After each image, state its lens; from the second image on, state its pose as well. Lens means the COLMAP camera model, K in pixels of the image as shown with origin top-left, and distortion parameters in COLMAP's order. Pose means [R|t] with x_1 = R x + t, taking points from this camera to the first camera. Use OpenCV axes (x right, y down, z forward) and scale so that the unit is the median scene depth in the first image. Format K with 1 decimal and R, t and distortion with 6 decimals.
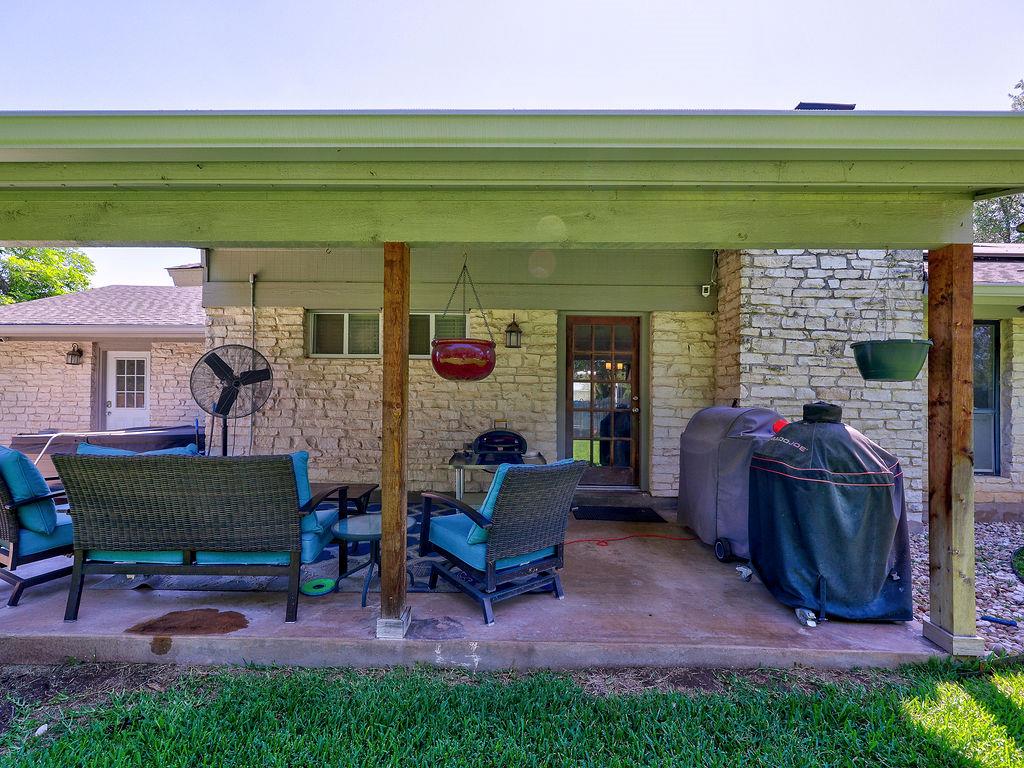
lens RADIAL K [[460.6, 0, 508.3], [0, 460.6, 390.3], [0, 0, 1]] dist [-0.001047, -0.000283]
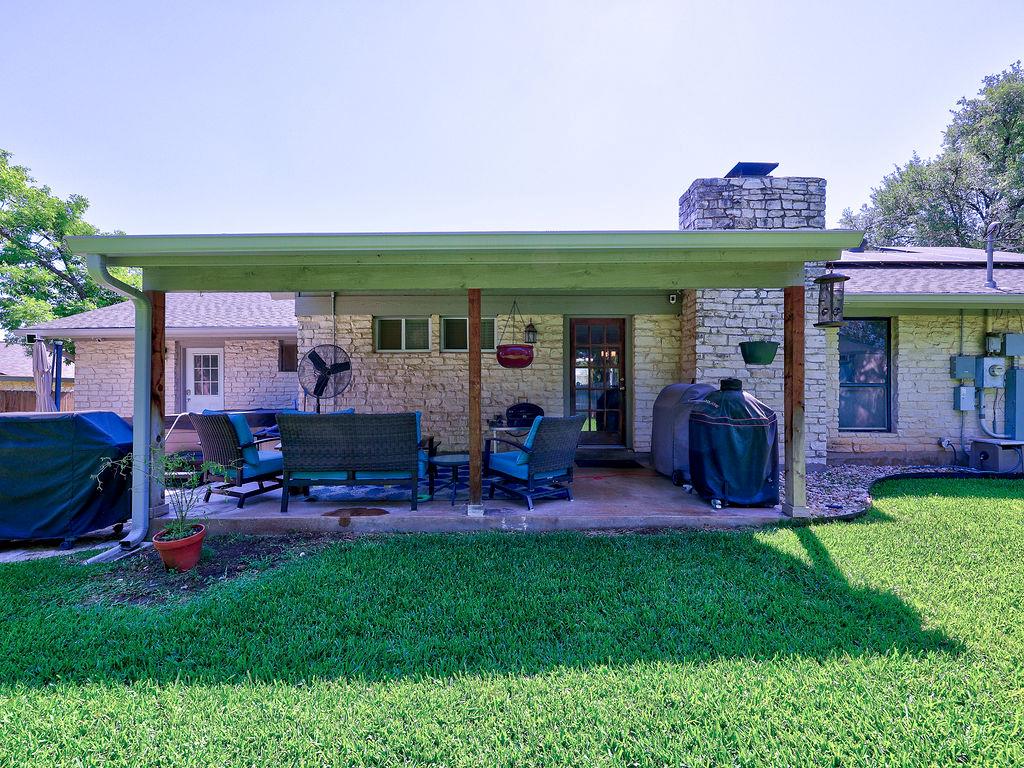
lens RADIAL K [[460.6, 0, 508.3], [0, 460.6, 390.3], [0, 0, 1]] dist [-0.001047, -0.000283]
pose [[0.999875, -0.015302, 0.003865, -0.069884], [0.015191, 0.999513, 0.027269, 0.008457], [-0.004280, -0.027207, 0.999621, -0.392543]]
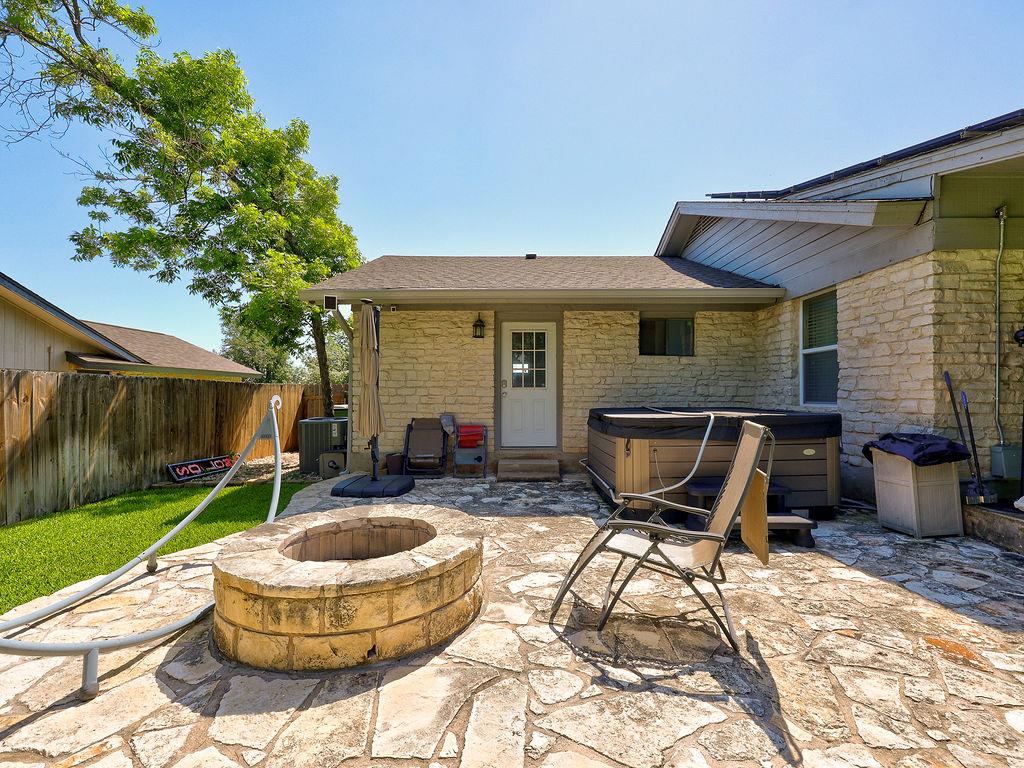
lens RADIAL K [[460.6, 0, 508.3], [0, 460.6, 390.3], [0, 0, 1]] dist [-0.001047, -0.000283]
pose [[0.999956, -0.009349, -0.000011, -1.624747], [0.009345, 0.999511, 0.029854, 0.031777], [-0.000268, -0.029853, 0.999554, 0.246994]]
